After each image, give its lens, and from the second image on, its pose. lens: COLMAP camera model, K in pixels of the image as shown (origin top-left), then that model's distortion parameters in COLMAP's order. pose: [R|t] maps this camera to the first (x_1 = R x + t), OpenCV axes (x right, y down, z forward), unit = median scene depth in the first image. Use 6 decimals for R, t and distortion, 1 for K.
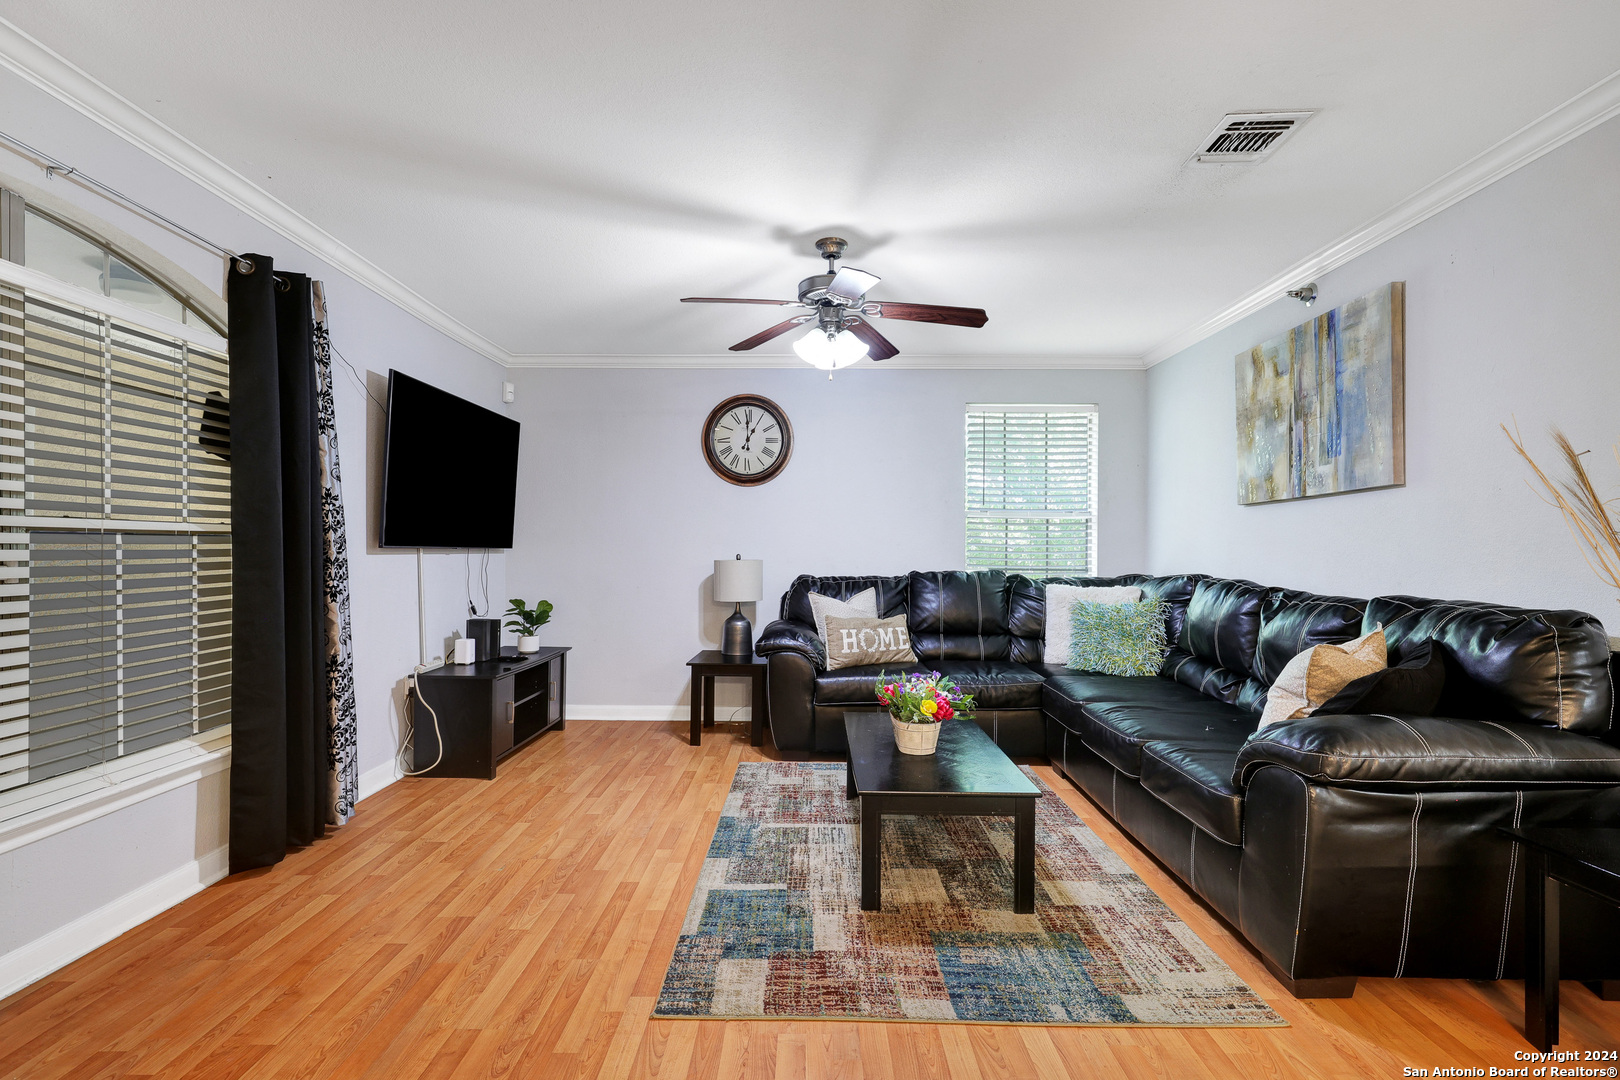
lens RADIAL K [[742.6, 0, 809.7], [0, 742.6, 547.5], [0, 0, 1]] dist [0.000845, 0.000020]
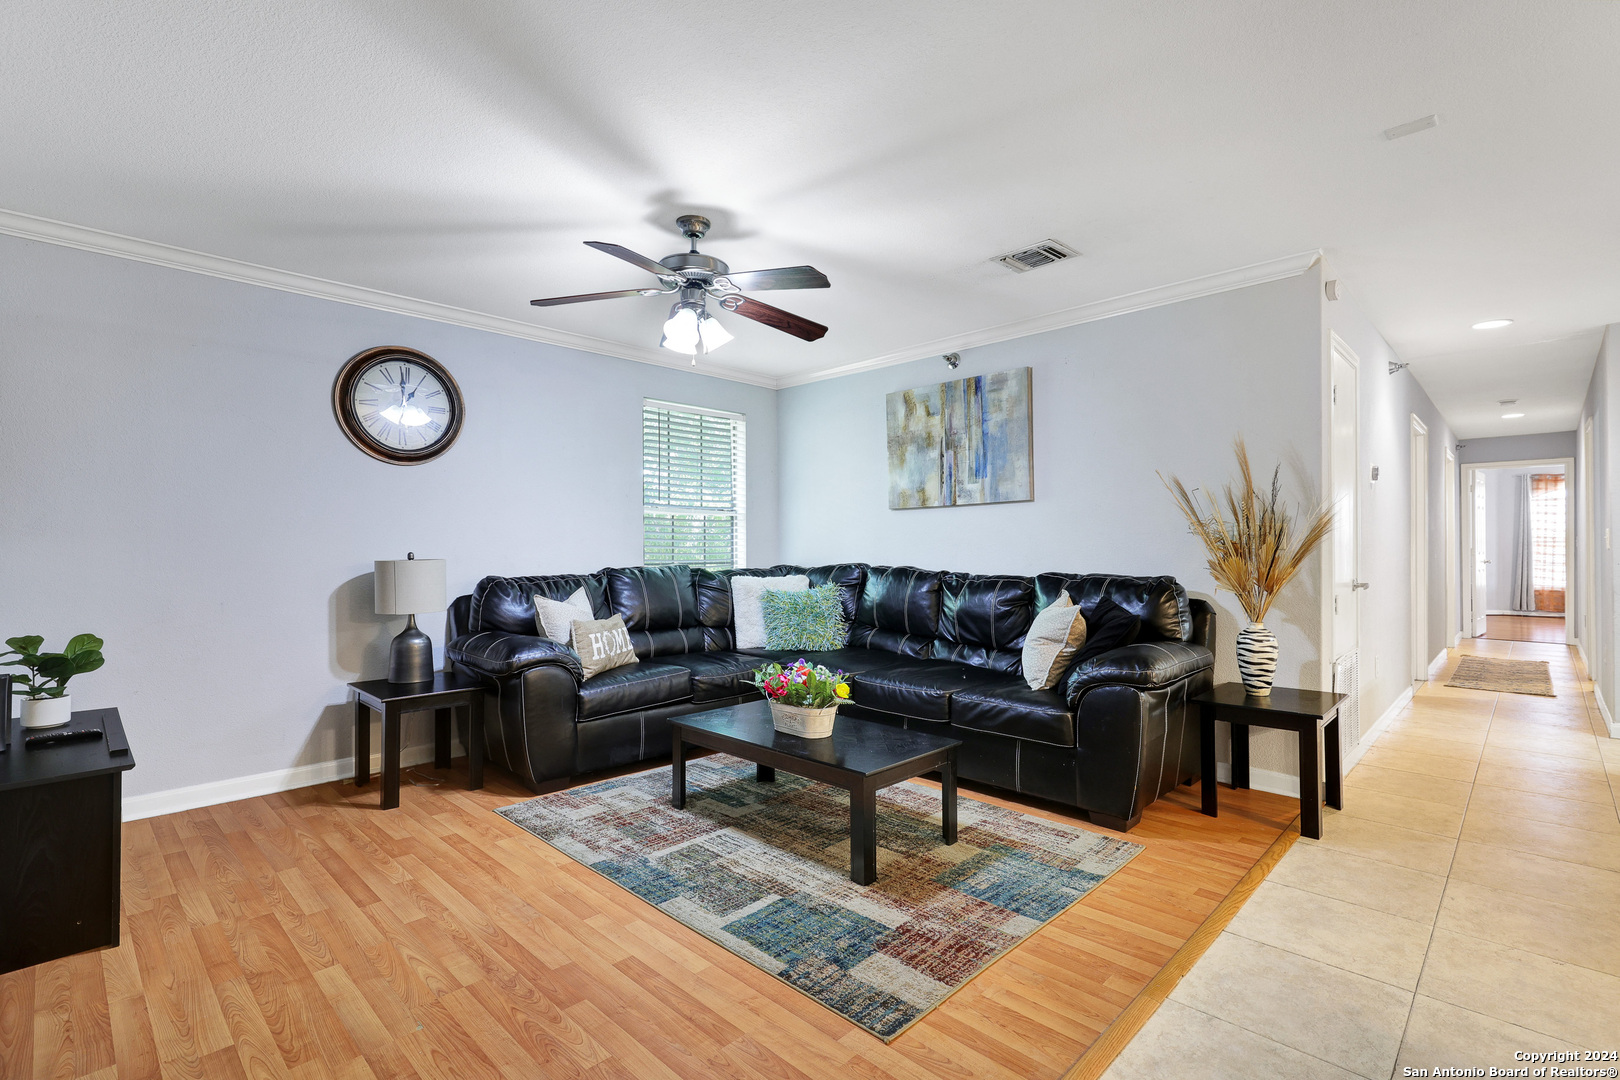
lens RADIAL K [[742.6, 0, 813.0], [0, 742.6, 539.8], [0, 0, 1]] dist [0.000845, 0.000020]
pose [[0.693419, -0.000926, 0.720534, -0.521956], [0.003770, 0.999990, -0.002343, -0.001202], [-0.720524, 0.004341, 0.693416, 0.225377]]
